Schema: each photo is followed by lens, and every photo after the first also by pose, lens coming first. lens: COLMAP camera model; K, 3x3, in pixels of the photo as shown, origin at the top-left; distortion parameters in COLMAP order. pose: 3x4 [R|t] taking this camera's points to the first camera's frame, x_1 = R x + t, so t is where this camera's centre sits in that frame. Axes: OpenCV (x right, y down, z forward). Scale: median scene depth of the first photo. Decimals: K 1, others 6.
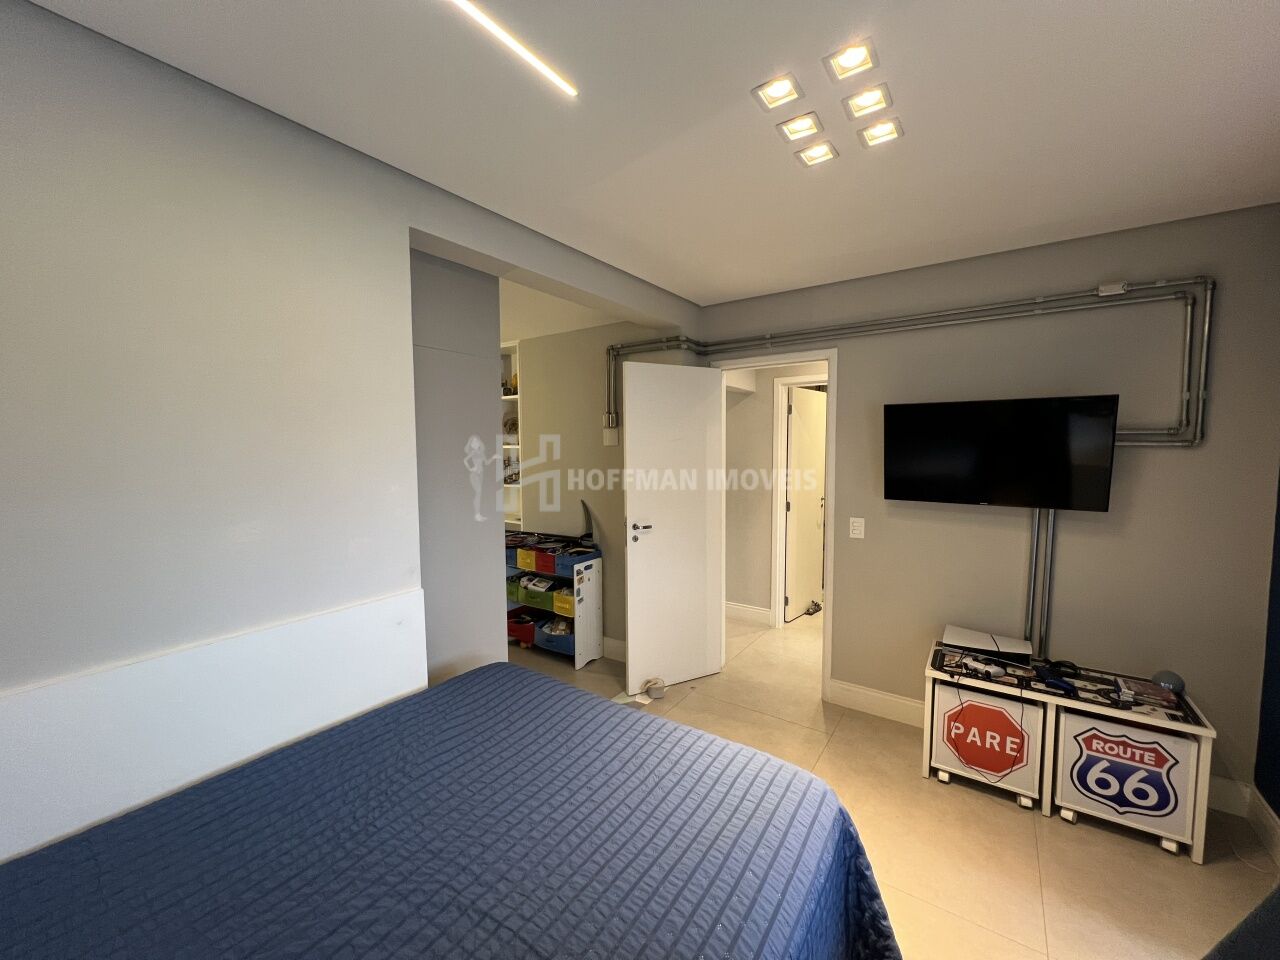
lens RADIAL K [[510.1, 0, 641.2], [0, 510.1, 482.5], [0, 0, 1]] dist [-0.000155, -0.000183]
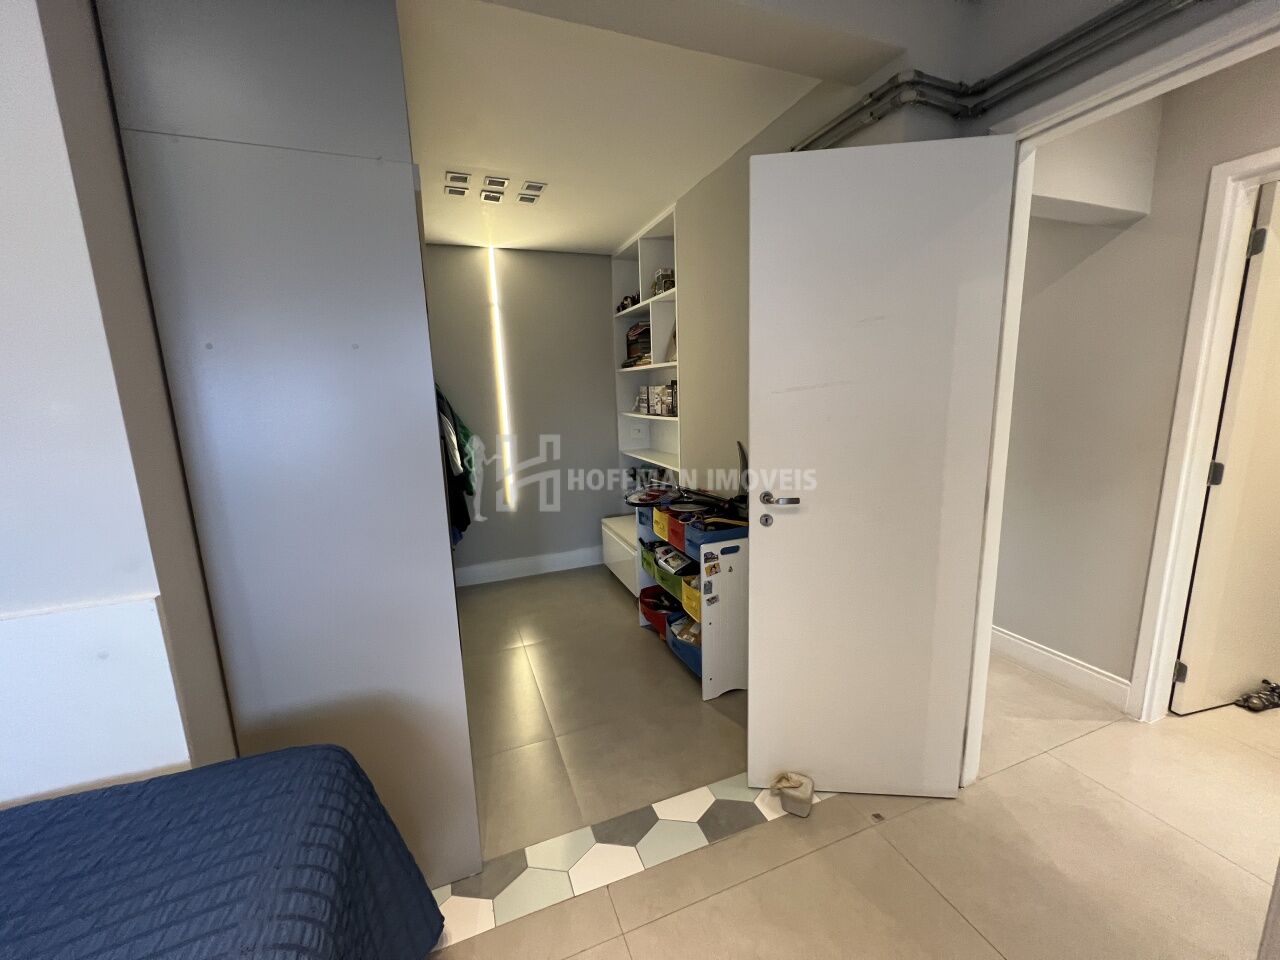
lens RADIAL K [[510.1, 0, 641.2], [0, 510.1, 482.5], [0, 0, 1]] dist [-0.000155, -0.000183]
pose [[0.829145, 0.081610, -0.553045, 0.146443], [-0.013015, 0.991837, 0.126848, 0.005912], [0.558882, -0.097978, 0.823438, 0.435450]]
